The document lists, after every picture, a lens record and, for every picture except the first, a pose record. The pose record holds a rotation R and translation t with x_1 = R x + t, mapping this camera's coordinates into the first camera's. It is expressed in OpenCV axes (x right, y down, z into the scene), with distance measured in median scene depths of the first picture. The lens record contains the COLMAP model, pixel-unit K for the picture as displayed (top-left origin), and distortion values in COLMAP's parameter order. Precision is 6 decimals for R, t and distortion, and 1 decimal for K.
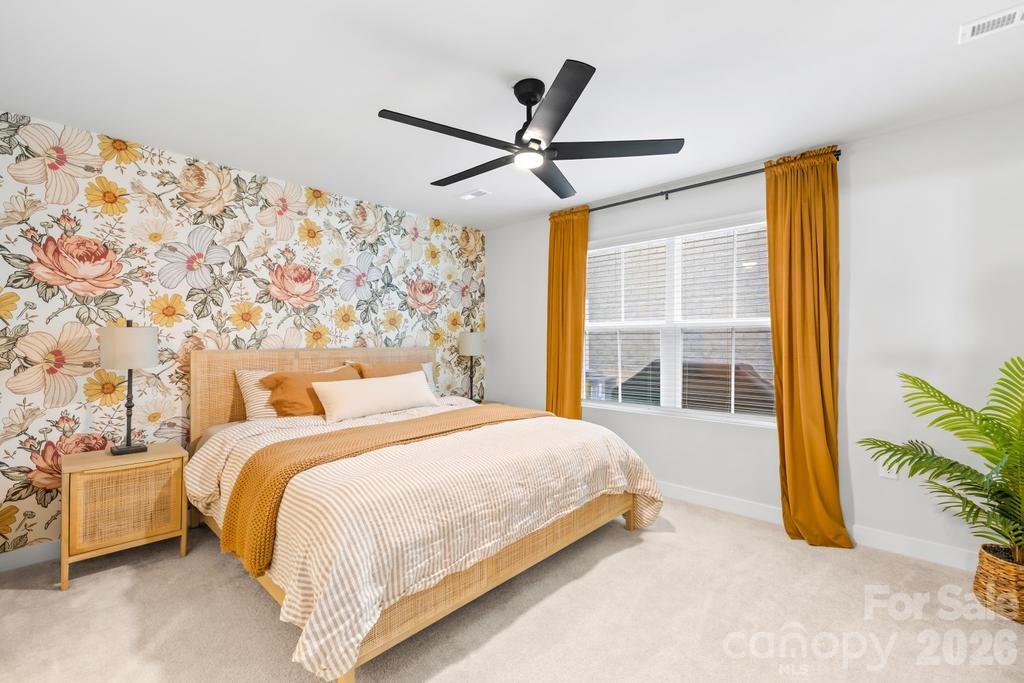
lens RADIAL K [[424.0, 0, 512.0], [0, 424.0, 341.5], [0, 0, 1]] dist [-0.000337, -0.000024]
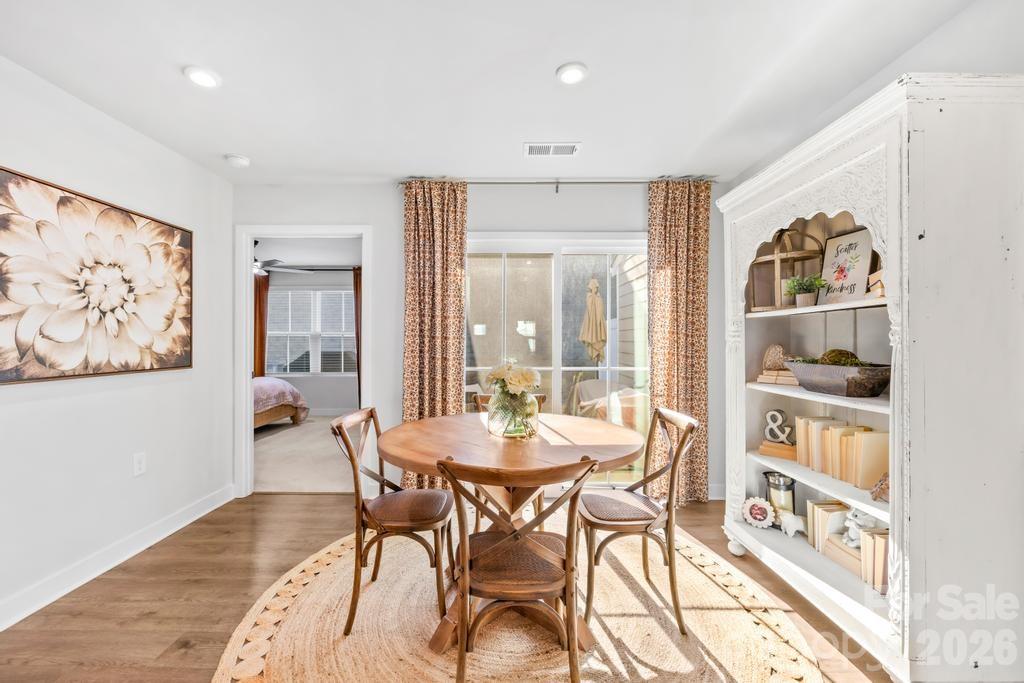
lens RADIAL K [[424.0, 0, 512.0], [0, 424.0, 341.5], [0, 0, 1]] dist [-0.000337, -0.000024]
pose [[0.733316, -0.004065, 0.679876, -0.385769], [0.006418, 0.999979, -0.000943, 0.009231], [-0.679858, 0.005055, 0.733327, -1.374867]]
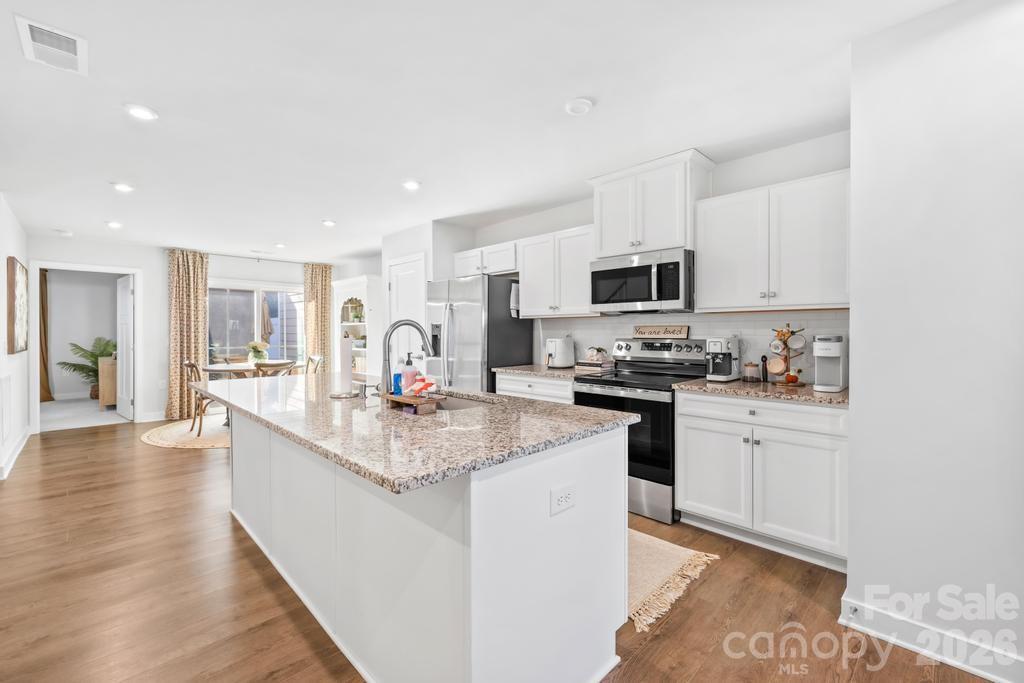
lens RADIAL K [[435.2, 0, 507.2], [0, 435.2, 333.7], [0, 0, 1]] dist [-0.000662, -0.000278]
pose [[0.050977, -0.006661, 0.998678, -1.912905], [0.009263, 0.999938, 0.006197, 0.007396], [-0.998657, 0.008935, 0.051035, -2.149866]]
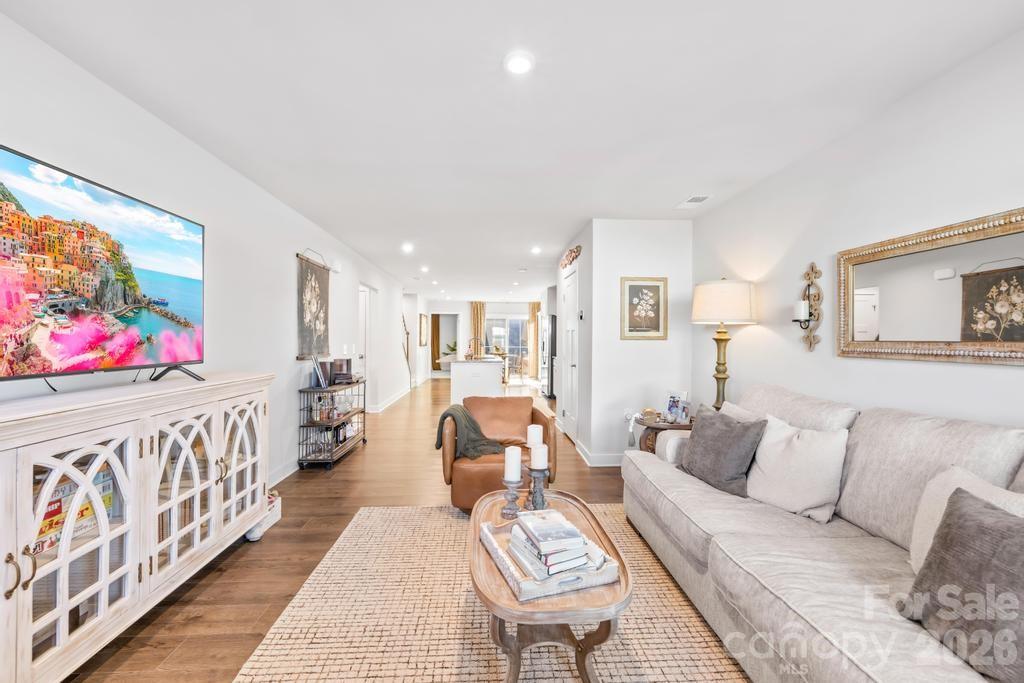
lens RADIAL K [[424.0, 0, 512.0], [0, 424.0, 341.5], [0, 0, 1]] dist [-0.000337, -0.000024]
pose [[0.699191, -0.004856, 0.714918, -2.891498], [0.003494, 0.999988, 0.003375, 0.007880], [-0.714926, 0.000138, 0.699200, -3.993069]]
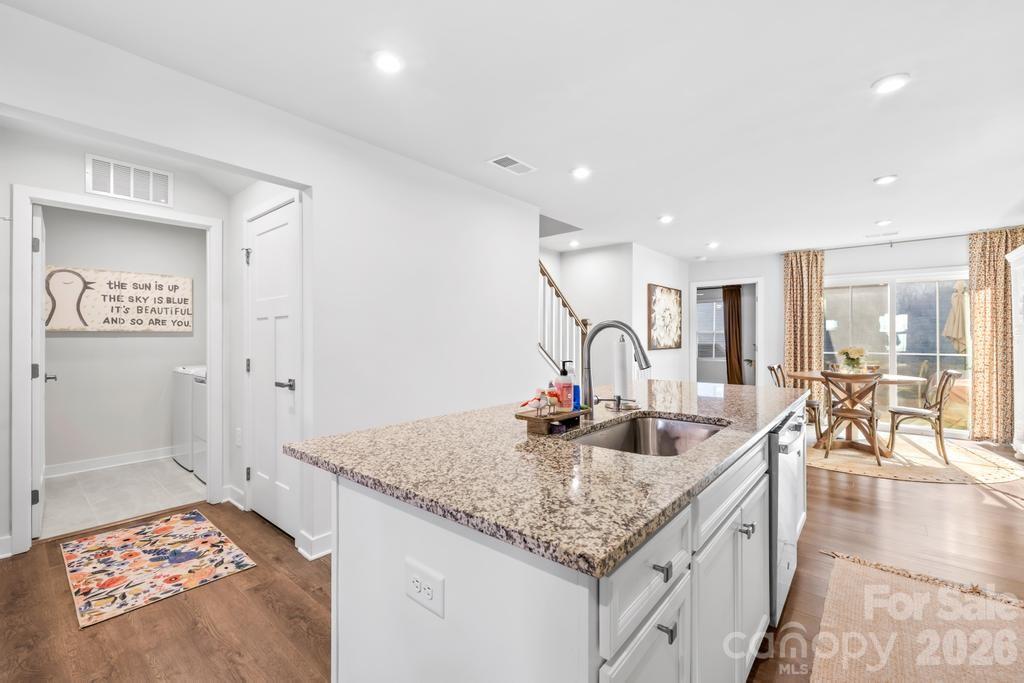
lens RADIAL K [[437.5, 0, 496.9], [0, 437.5, 334.4], [0, 0, 1]] dist [-0.002422, -0.000511]
pose [[0.999694, -0.004799, 0.024263, -1.342622], [0.005073, 0.999924, -0.011247, 0.011347], [-0.024207, 0.011367, 0.999642, -2.538354]]
